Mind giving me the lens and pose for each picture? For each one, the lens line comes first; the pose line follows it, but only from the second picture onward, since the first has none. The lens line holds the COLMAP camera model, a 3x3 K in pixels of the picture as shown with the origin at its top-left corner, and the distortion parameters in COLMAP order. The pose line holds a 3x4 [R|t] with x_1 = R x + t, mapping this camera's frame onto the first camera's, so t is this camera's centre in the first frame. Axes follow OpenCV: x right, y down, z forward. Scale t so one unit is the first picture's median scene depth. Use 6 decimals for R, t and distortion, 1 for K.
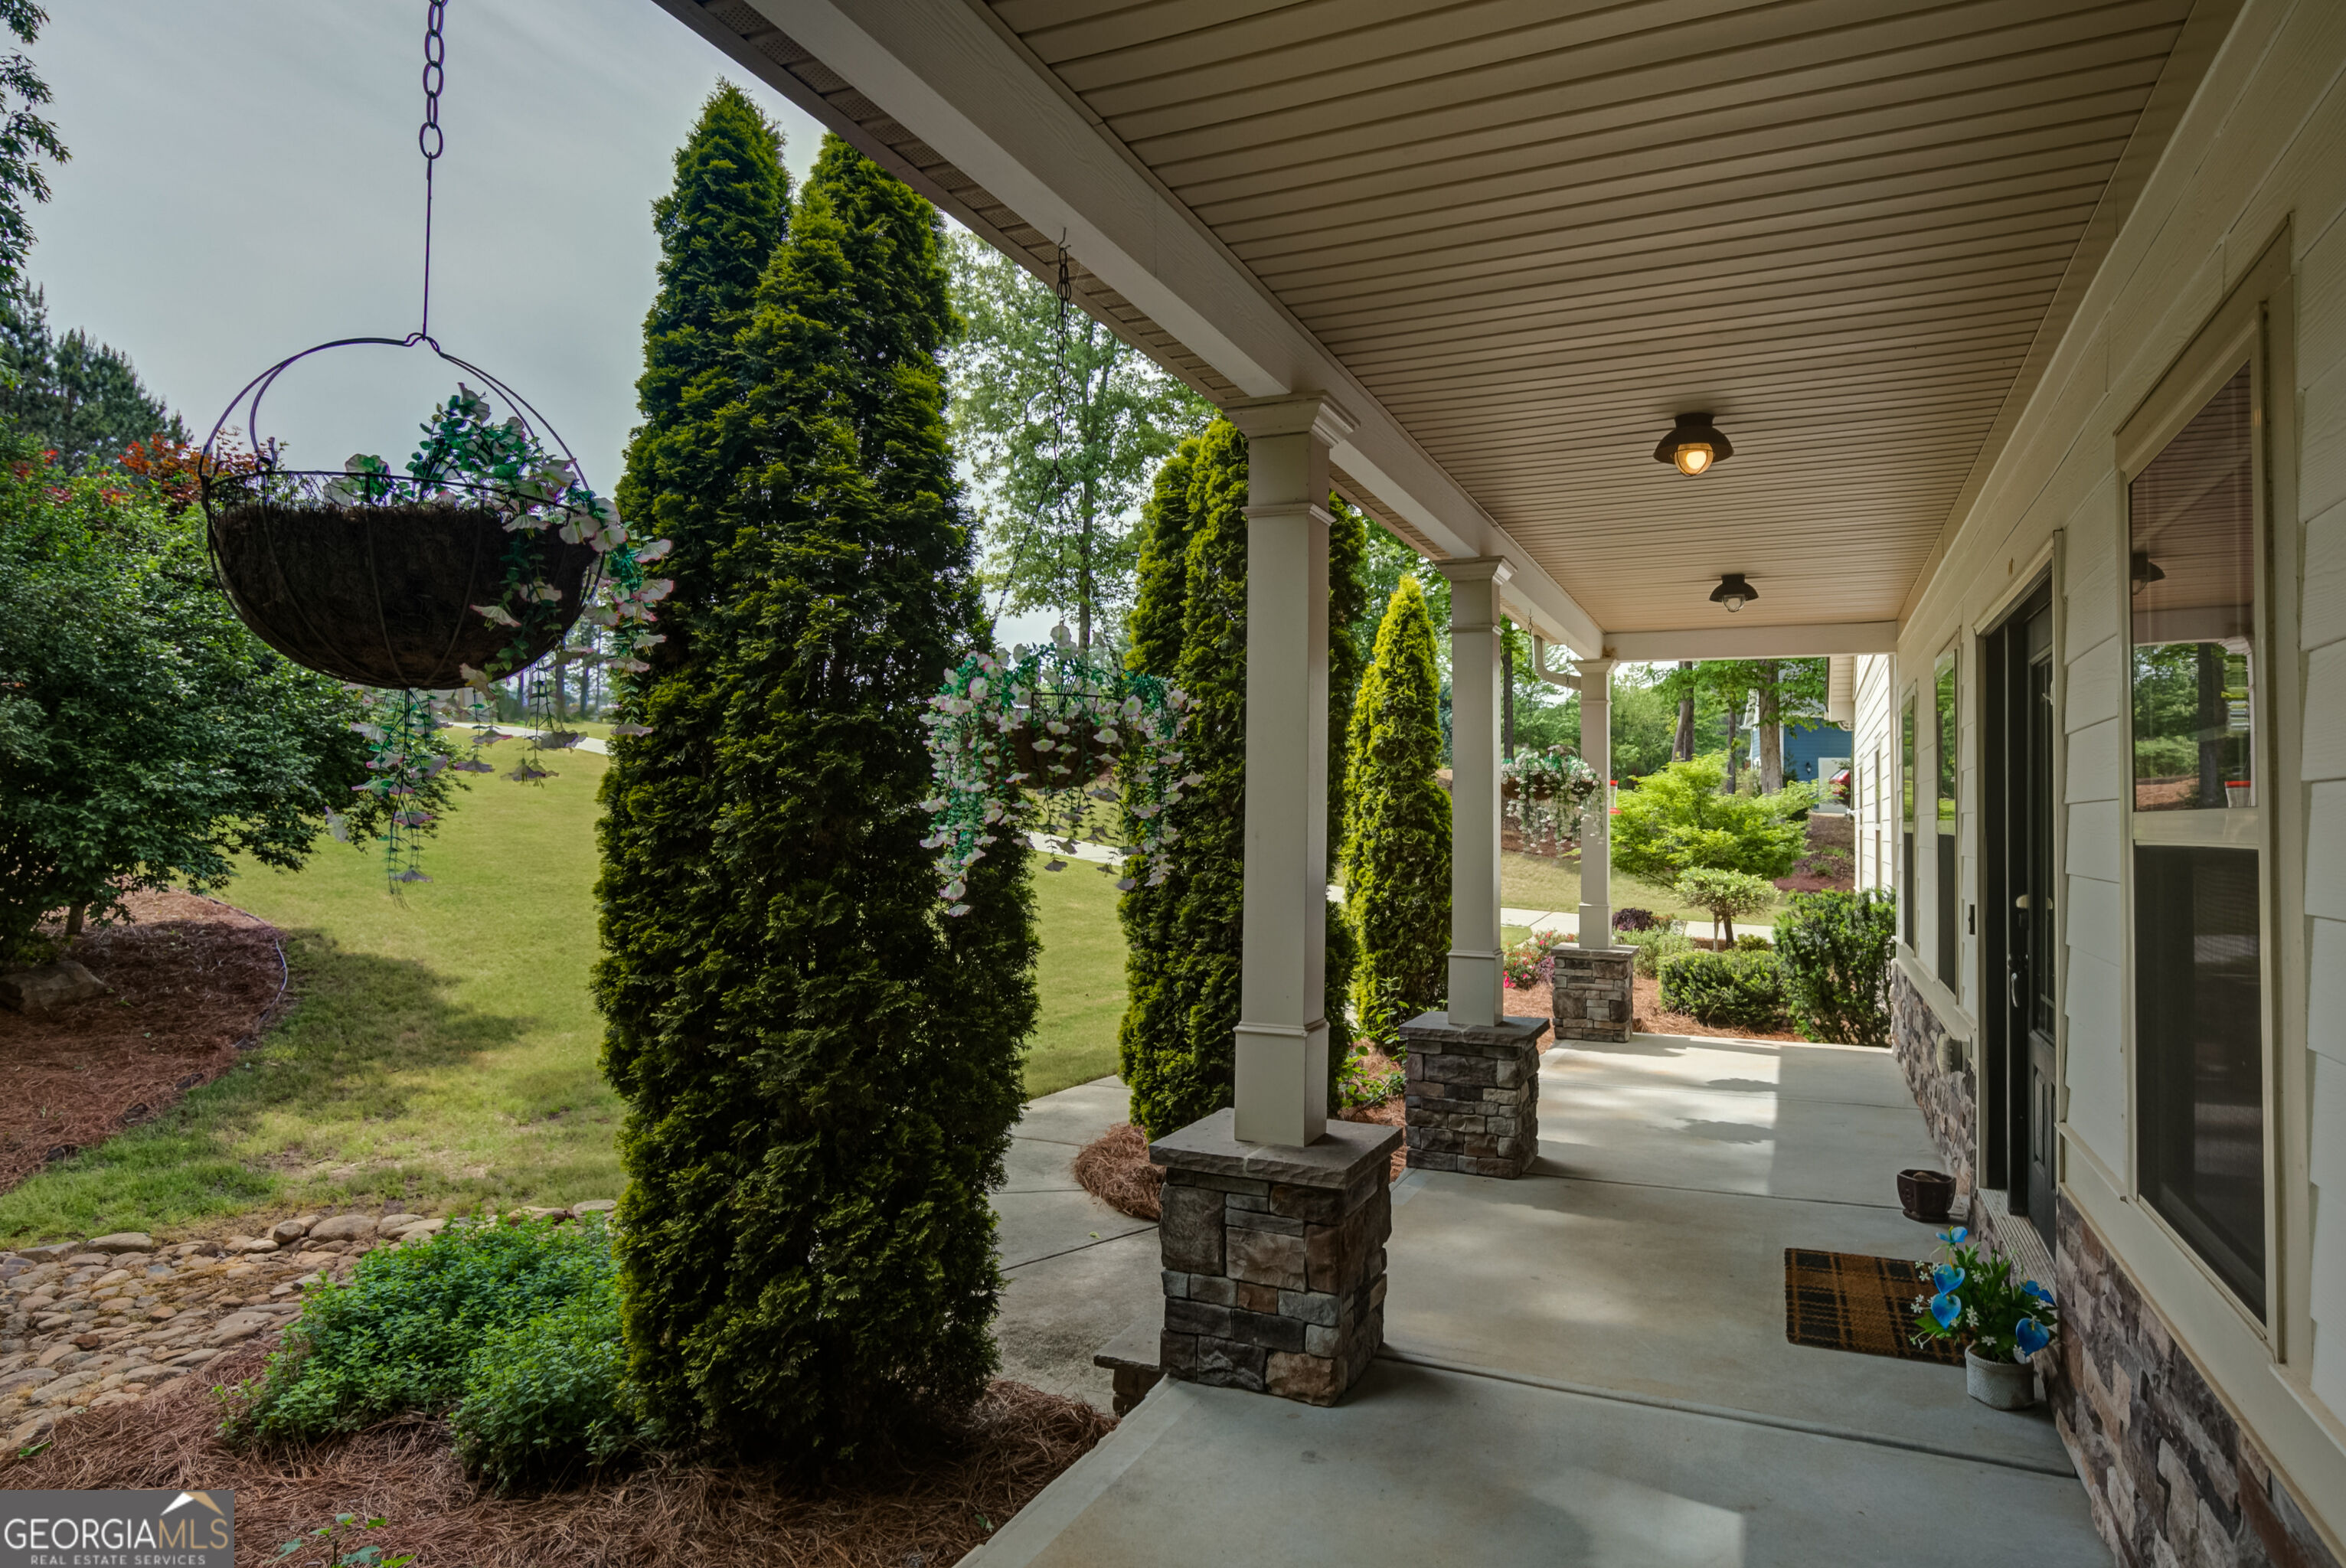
lens RADIAL K [[1365.7, 0, 1172.3], [0, 1365.7, 791.4], [0, 0, 1]] dist [0.001339, 0.000250]
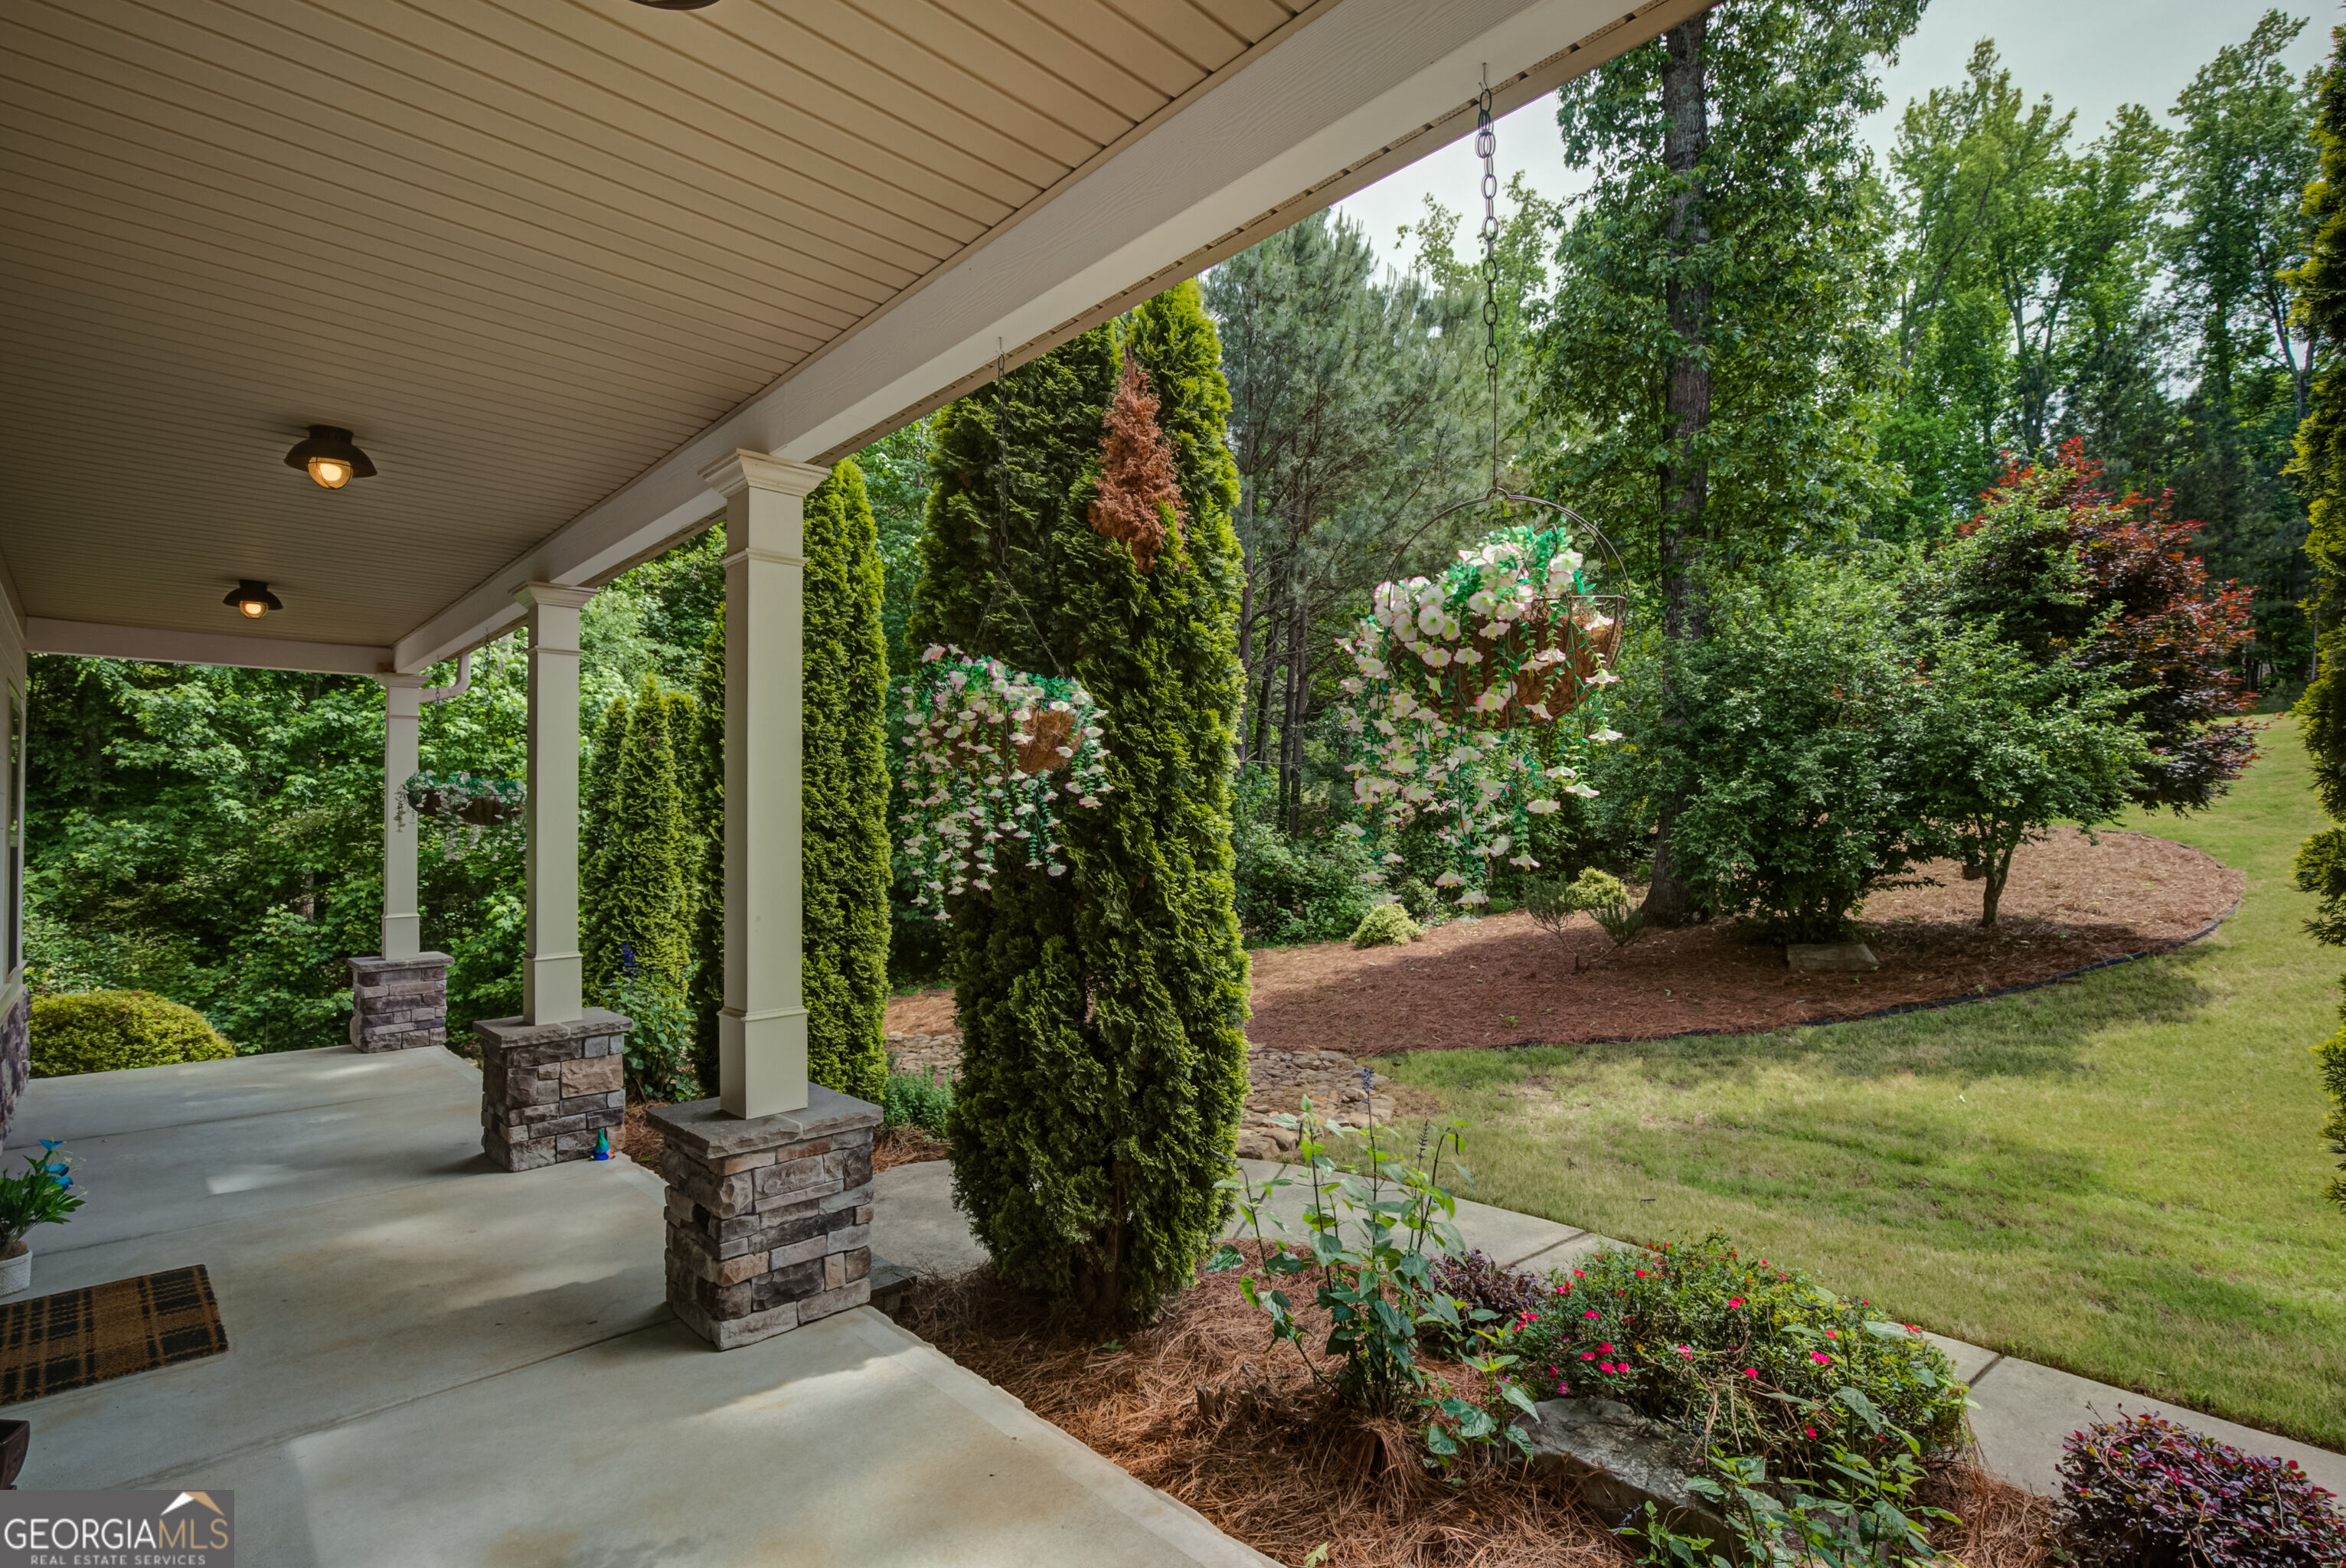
lens RADIAL K [[1124.0, 0, 1169.0], [0, 1124.0, 792.1], [0, 0, 1]] dist [0.004292, 0.000965]
pose [[-0.376882, -0.035039, -0.925598, 1.001434], [0.037352, 0.997897, -0.052984, 0.056134], [0.925508, -0.054541, -0.374781, 2.049436]]
